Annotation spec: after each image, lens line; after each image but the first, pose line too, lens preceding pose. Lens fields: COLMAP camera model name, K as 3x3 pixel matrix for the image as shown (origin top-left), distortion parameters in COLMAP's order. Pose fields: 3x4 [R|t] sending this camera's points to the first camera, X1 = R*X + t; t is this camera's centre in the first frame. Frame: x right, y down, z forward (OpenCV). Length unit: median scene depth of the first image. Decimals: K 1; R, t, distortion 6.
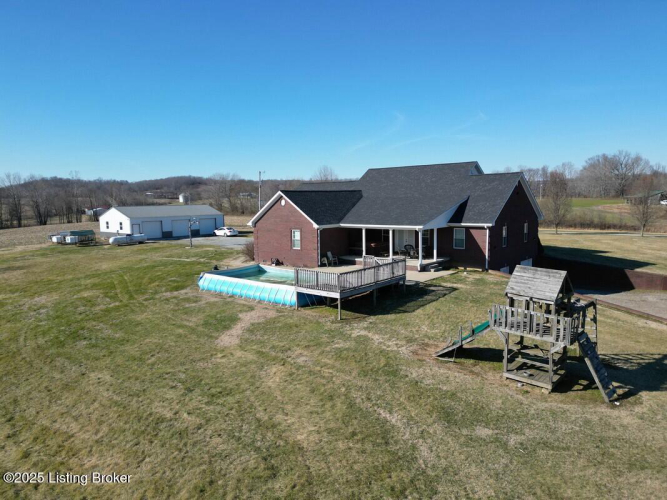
lens RADIAL K [[482.4, 0, 337.6], [0, 482.4, 250.2], [0, 0, 1]] dist [0.013057, -0.001582]
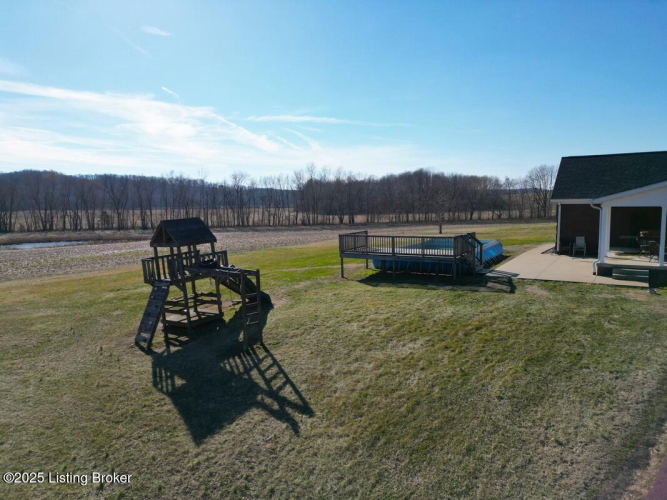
lens RADIAL K [[482.4, 0, 337.6], [0, 482.4, 250.2], [0, 0, 1]] dist [0.013057, -0.001582]
pose [[0.129157, 0.120899, -0.984226, 0.692475], [-0.094832, 0.989497, 0.109102, -0.022522], [0.987079, 0.079245, 0.139266, 0.531998]]
